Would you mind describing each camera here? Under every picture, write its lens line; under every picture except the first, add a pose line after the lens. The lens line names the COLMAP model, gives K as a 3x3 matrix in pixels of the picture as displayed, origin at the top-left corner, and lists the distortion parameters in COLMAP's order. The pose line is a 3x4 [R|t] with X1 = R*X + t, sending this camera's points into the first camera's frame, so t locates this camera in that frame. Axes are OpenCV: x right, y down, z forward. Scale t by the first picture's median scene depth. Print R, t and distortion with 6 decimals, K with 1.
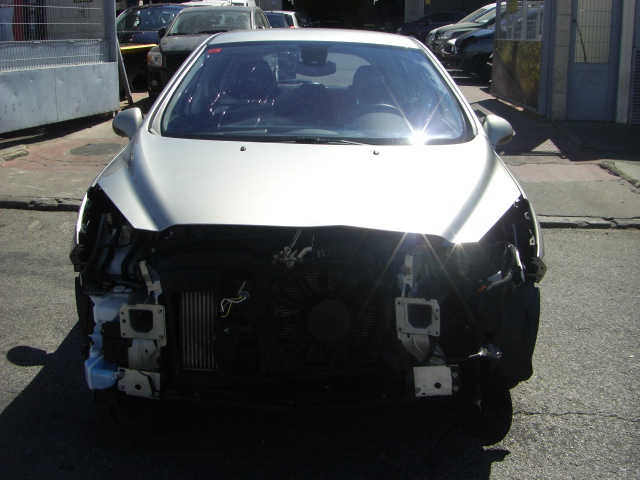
lens RADIAL K [[713.3, 0, 317.0], [0, 713.3, 235.1], [0, 0, 1]] dist [-0.134567, 0.000000]
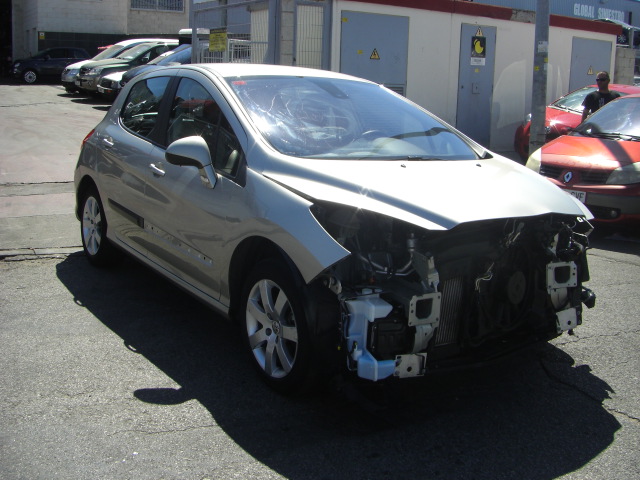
lens RADIAL K [[713.3, 0, 314.6], [0, 713.3, 235.5], [0, 0, 1]] dist [-0.134567, 0.000000]
pose [[0.832503, -0.099895, 0.544941, -1.021801], [0.125534, 0.992040, -0.009924, -0.012043], [-0.539612, 0.076671, 0.838416, 0.083735]]
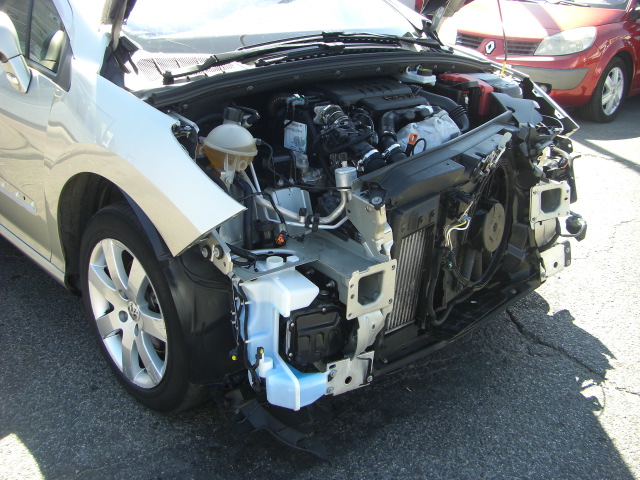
lens RADIAL K [[713.3, 0, 298.4], [0, 713.3, 215.7], [0, 0, 1]] dist [-0.134567, 0.000000]
pose [[0.744332, -0.228498, 0.627502, -0.730181], [0.166013, 0.973456, 0.157551, -0.077194], [-0.646846, -0.013097, 0.762508, 0.481449]]
